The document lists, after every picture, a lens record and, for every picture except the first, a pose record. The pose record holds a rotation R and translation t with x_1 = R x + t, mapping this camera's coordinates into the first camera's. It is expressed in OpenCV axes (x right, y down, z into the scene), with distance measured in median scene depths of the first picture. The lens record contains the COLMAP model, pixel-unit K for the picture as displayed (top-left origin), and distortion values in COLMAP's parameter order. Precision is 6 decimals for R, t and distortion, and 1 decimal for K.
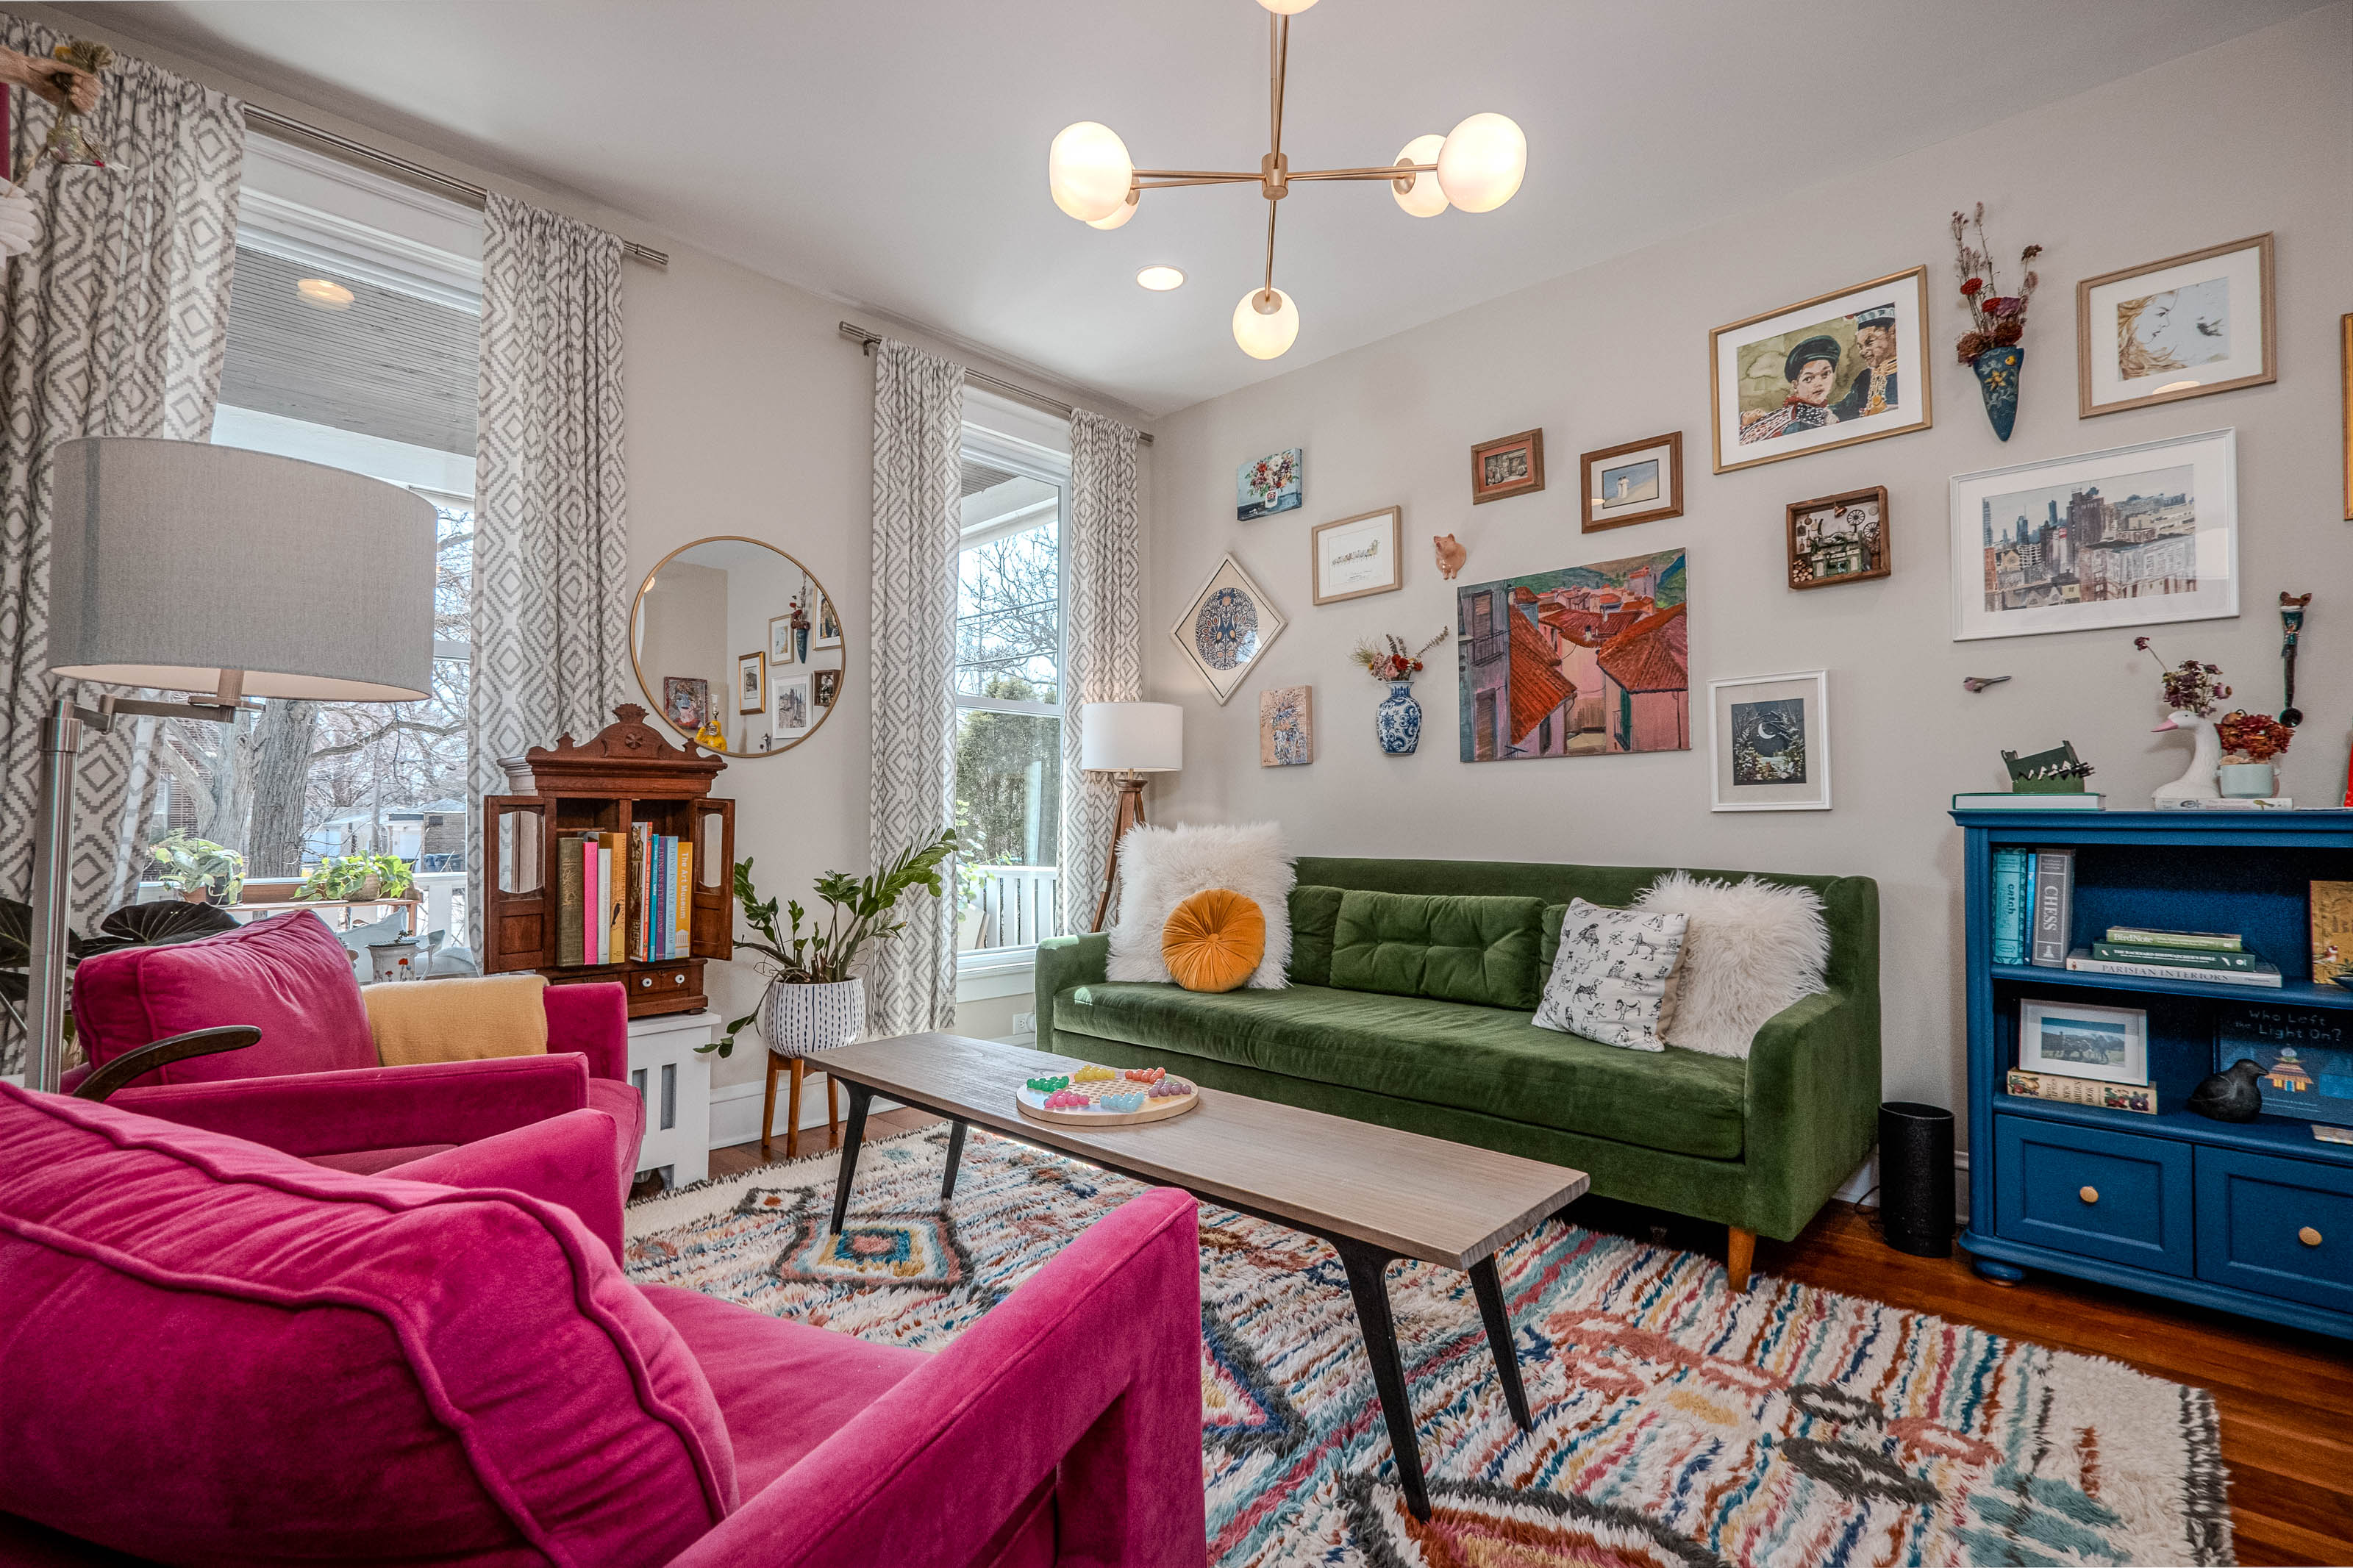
lens RADIAL K [[1058.2, 0, 1162.6], [0, 1058.2, 790.7], [0, 0, 1]] dist [-0.000721, 0.000834]
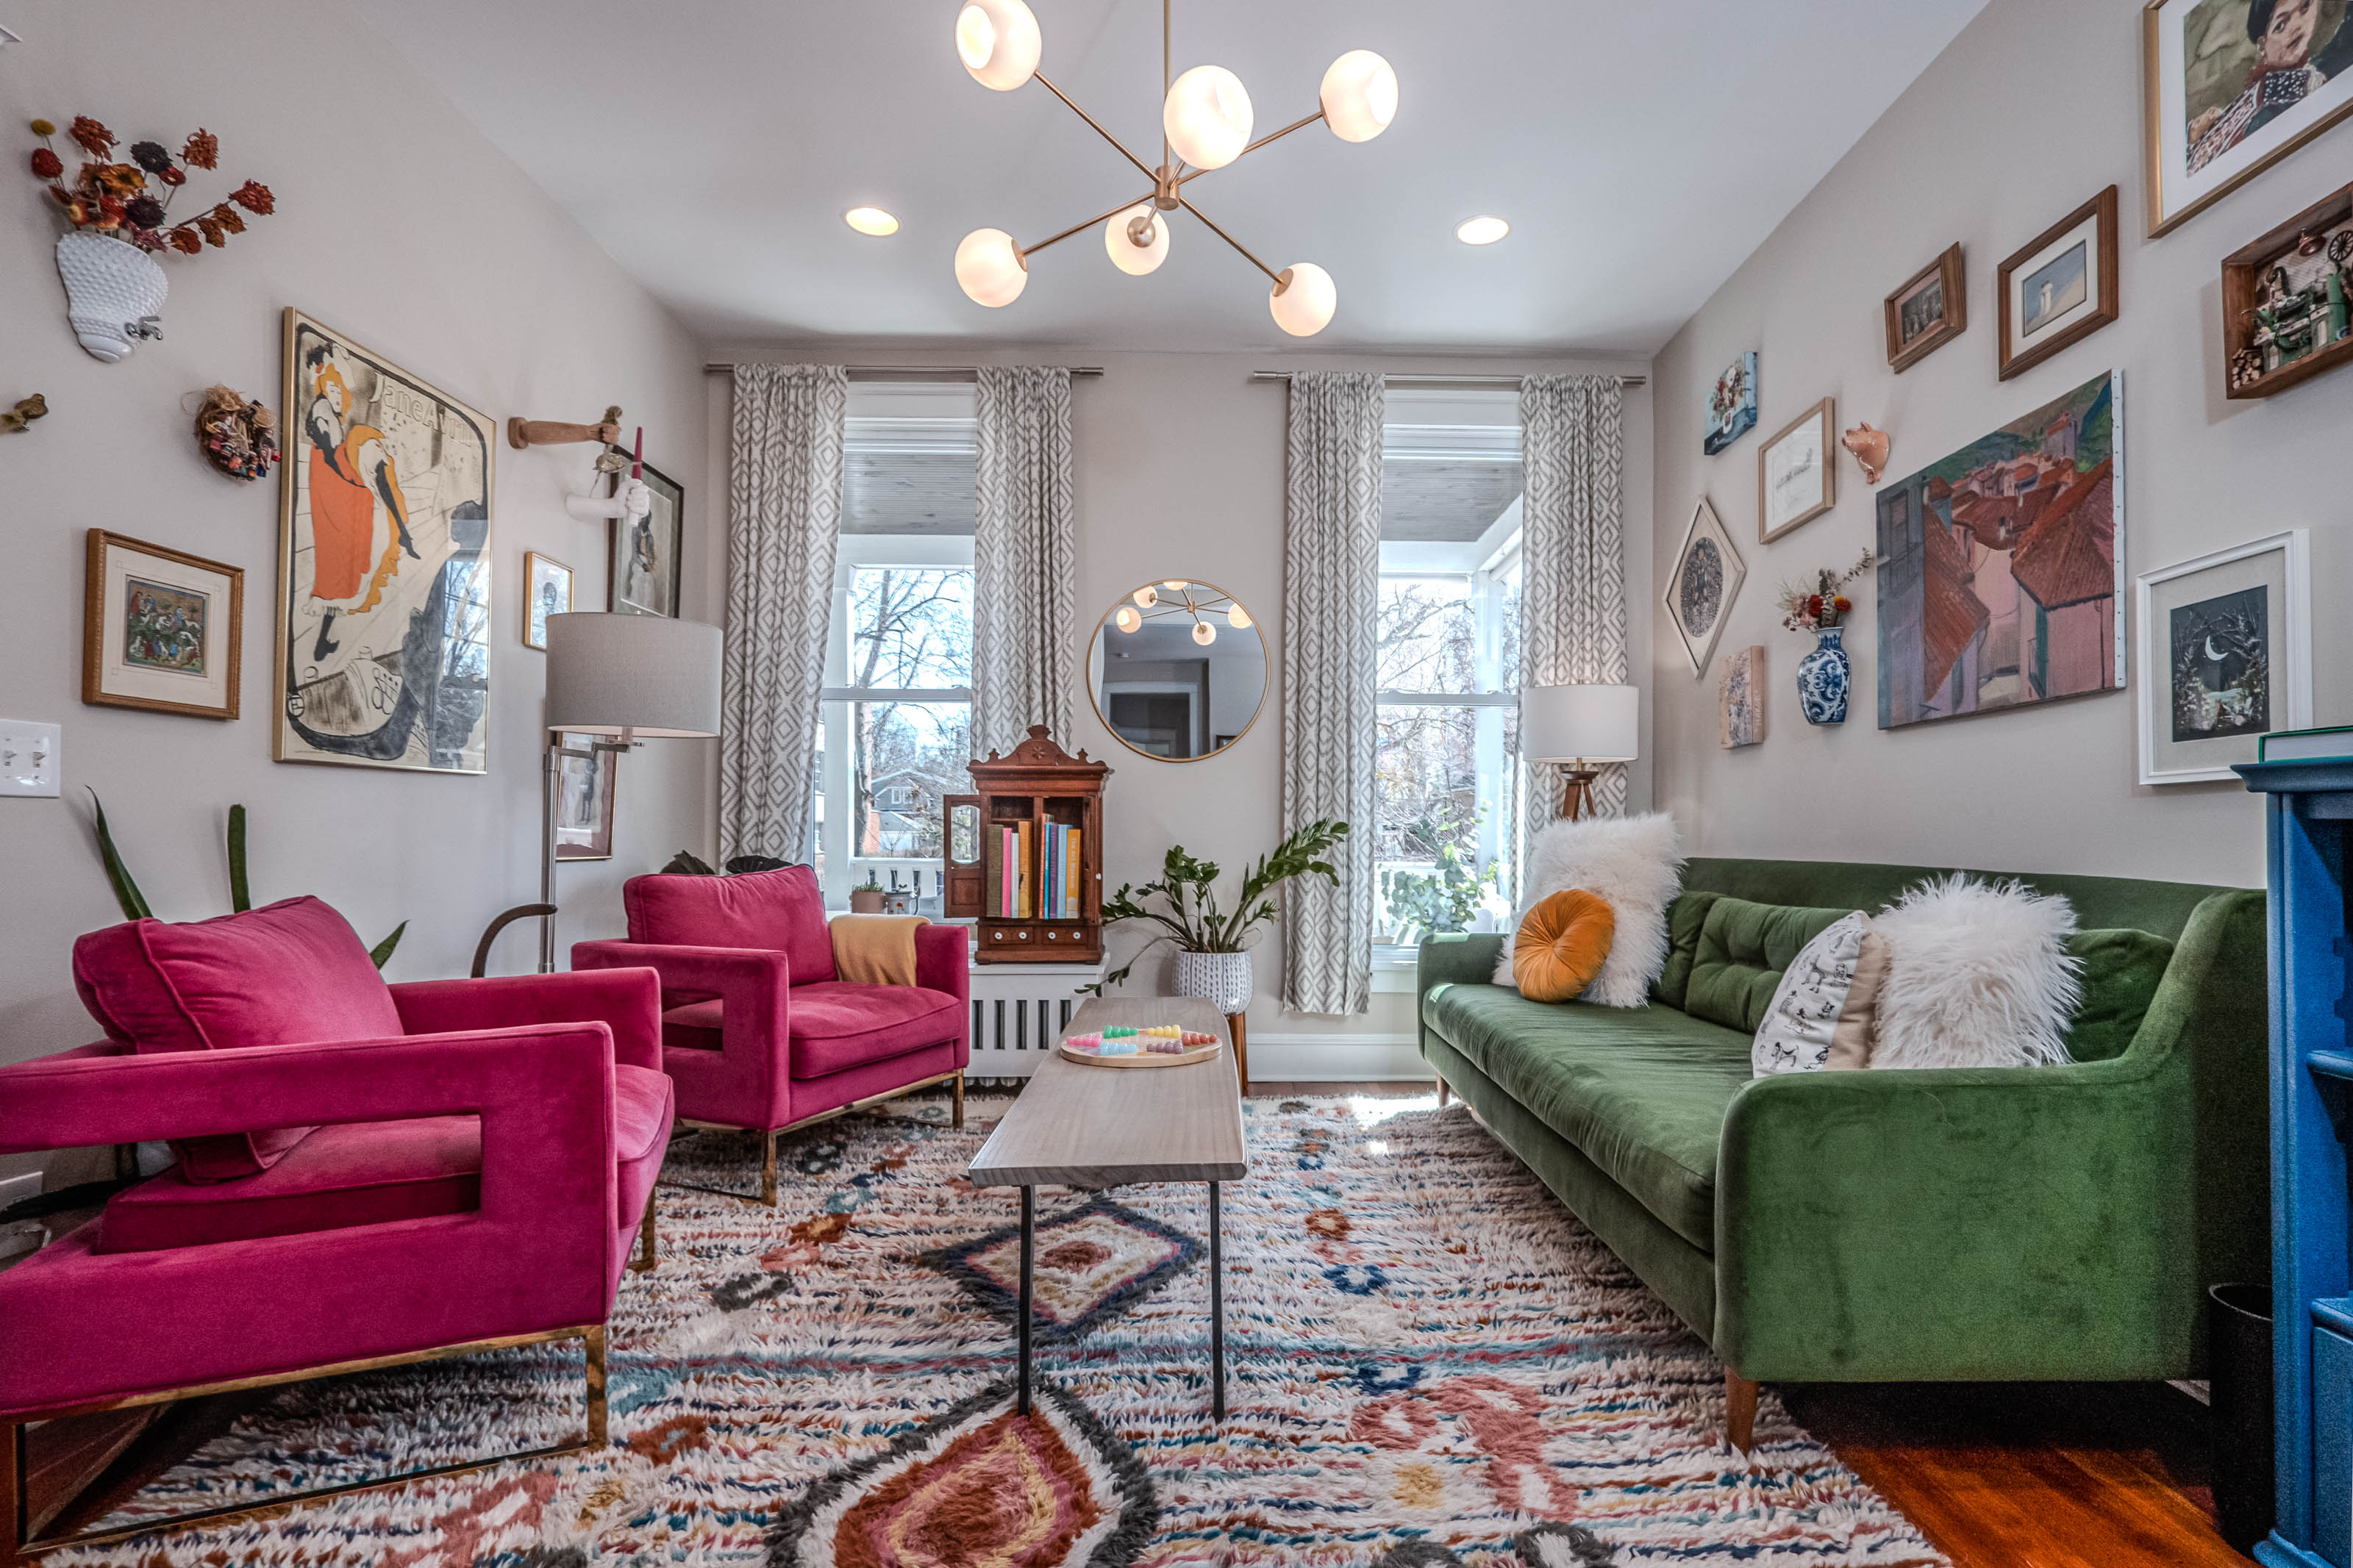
lens RADIAL K [[1126.0, 0, 1262.4], [0, 1126.0, 818.4], [0, 0, 1]] dist [-0.000760, 0.001392]
pose [[0.715686, -0.005773, -0.698399, 0.586674], [0.013783, 0.999888, 0.005859, 0.026628], [0.698286, -0.013819, 0.715685, 0.158202]]
